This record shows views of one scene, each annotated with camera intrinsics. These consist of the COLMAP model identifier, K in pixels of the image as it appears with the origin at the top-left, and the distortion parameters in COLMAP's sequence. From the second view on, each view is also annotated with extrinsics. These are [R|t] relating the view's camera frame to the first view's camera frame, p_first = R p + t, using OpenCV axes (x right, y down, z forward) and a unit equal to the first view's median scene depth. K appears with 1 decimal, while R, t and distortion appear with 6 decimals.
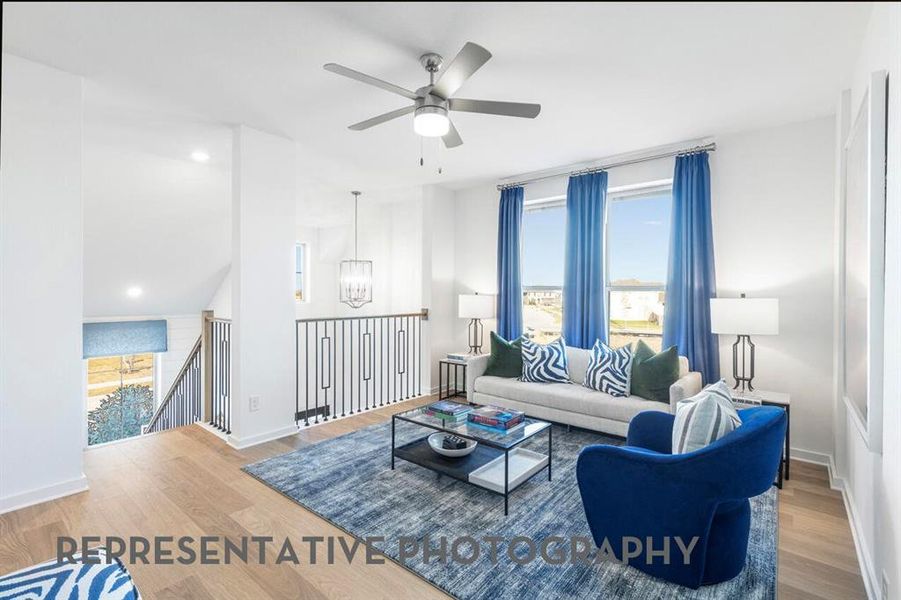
lens RADIAL K [[406.1, 0, 452.3], [0, 406.1, 304.2], [0, 0, 1]] dist [0.003808, -0.000095]
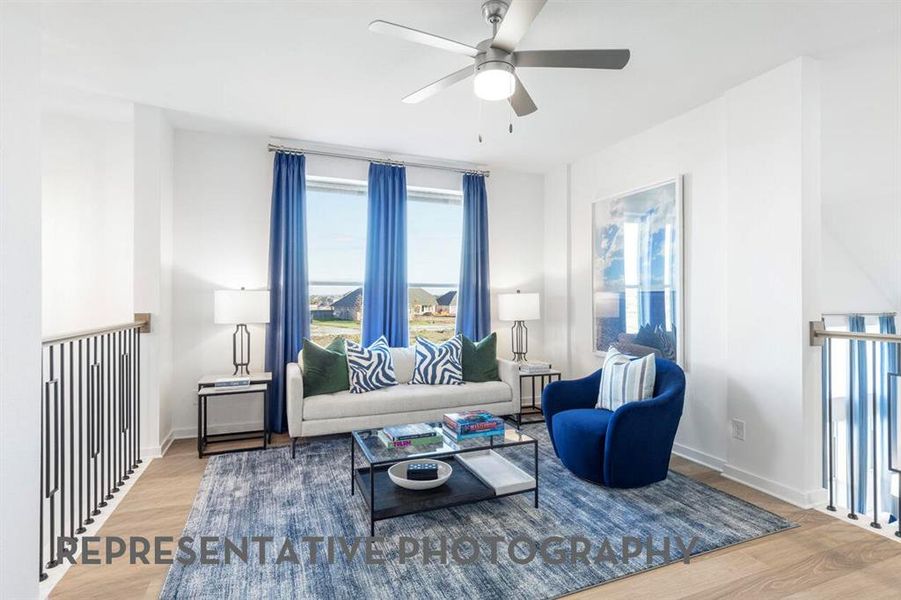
lens RADIAL K [[413.9, 0, 450.5], [0, 413.9, 300.0], [0, 0, 1]] dist [-0.000244, 0.000003]
pose [[0.496412, -0.024650, 0.867737, -0.492628], [0.015716, 0.999688, 0.019408, -0.018611], [-0.867945, 0.004003, 0.496645, 0.413671]]
